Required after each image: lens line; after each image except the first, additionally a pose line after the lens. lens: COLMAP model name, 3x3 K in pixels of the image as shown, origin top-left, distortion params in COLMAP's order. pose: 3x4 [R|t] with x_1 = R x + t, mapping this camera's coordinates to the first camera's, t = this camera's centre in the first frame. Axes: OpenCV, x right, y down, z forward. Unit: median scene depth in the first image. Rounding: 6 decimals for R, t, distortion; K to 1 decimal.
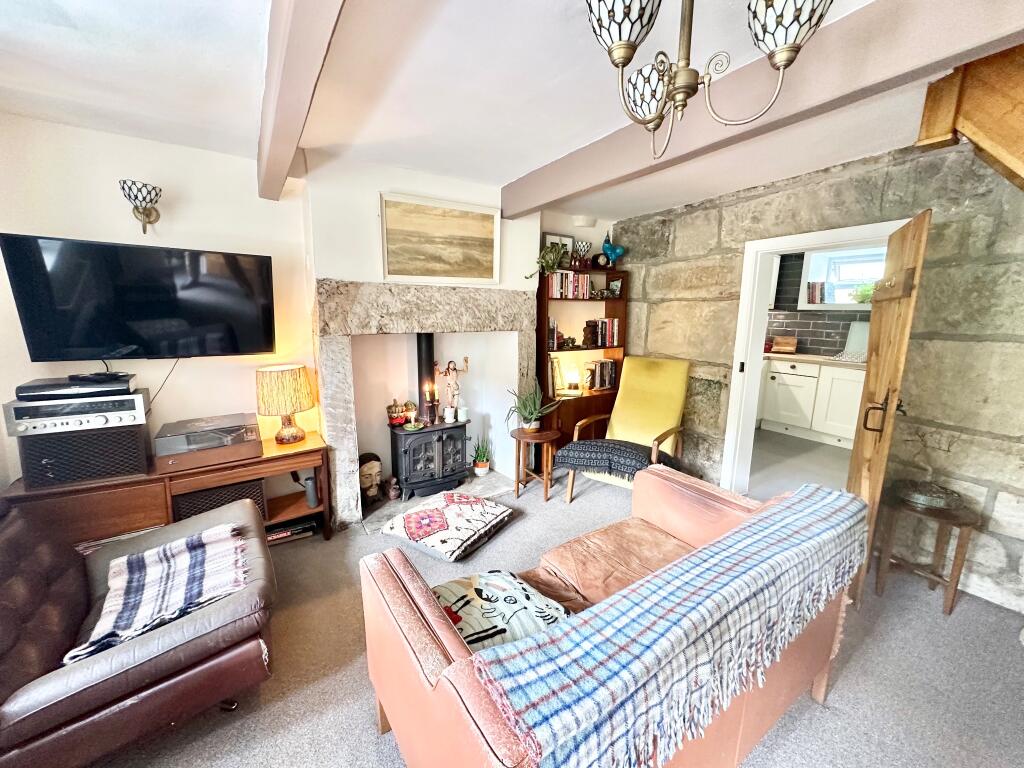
lens RADIAL K [[410.1, 0, 514.0], [0, 410.1, 383.1], [0, 0, 1]] dist [0.000172, 0.000515]
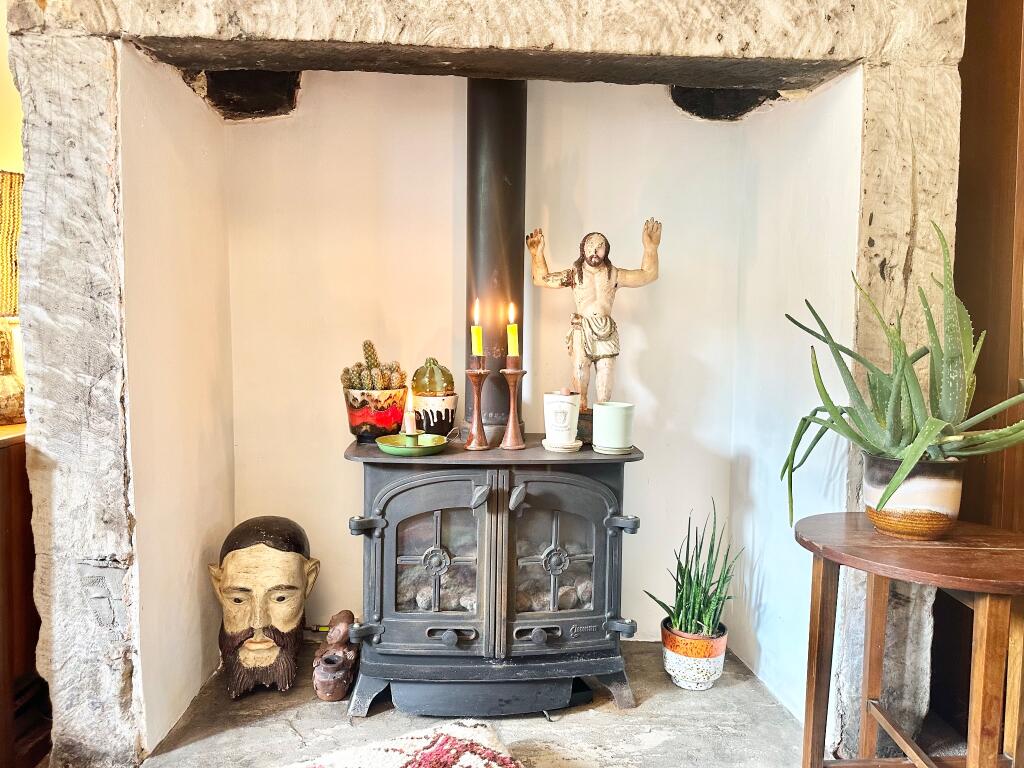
lens RADIAL K [[723.0, 0, 512.0], [0, 723.0, 384.0], [0, 0, 1]] dist [0.083682, -0.112009]
pose [[0.855404, 0.041124, -0.516326, 0.065584], [-0.094420, 0.992521, -0.077375, 0.104163], [0.509282, 0.114938, 0.852890, 0.653332]]
